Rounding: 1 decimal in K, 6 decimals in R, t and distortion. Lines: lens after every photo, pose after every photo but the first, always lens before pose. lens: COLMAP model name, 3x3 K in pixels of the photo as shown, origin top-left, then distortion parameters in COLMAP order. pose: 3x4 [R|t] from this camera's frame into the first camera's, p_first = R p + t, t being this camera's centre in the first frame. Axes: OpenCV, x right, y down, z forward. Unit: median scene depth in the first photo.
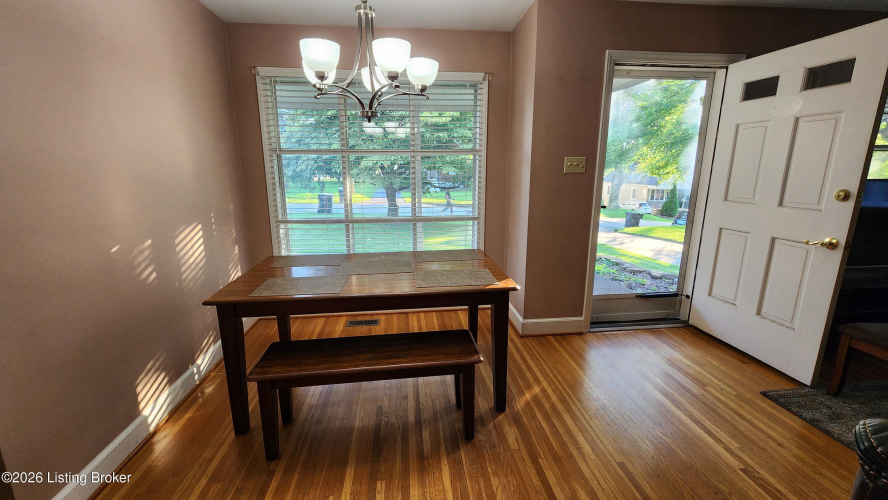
lens RADIAL K [[364.5, 0, 441.8], [0, 364.5, 248.5], [0, 0, 1]] dist [-0.002366, -0.000173]
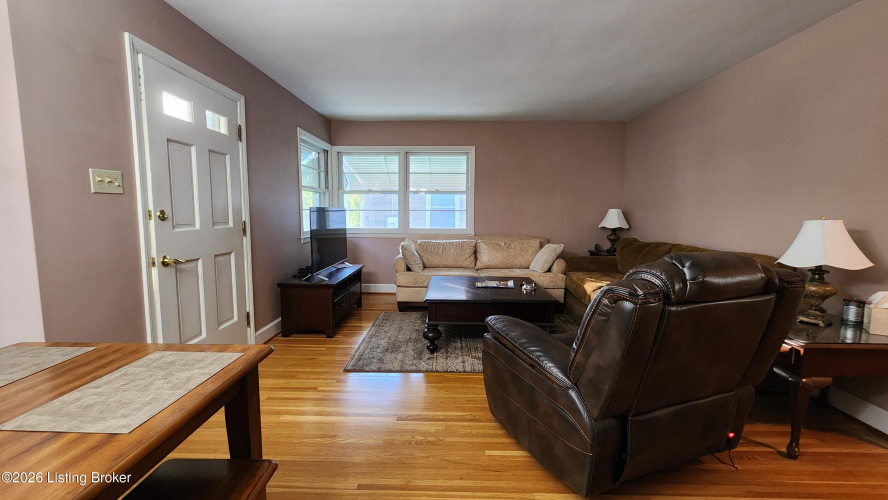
lens RADIAL K [[364.5, 0, 441.8], [0, 364.5, 248.5], [0, 0, 1]] dist [-0.002366, -0.000173]
pose [[0.129884, -0.097689, 0.986705, -0.228059], [0.205381, 0.976203, 0.069615, -0.028983], [-0.970025, 0.193609, 0.146857, 0.326714]]
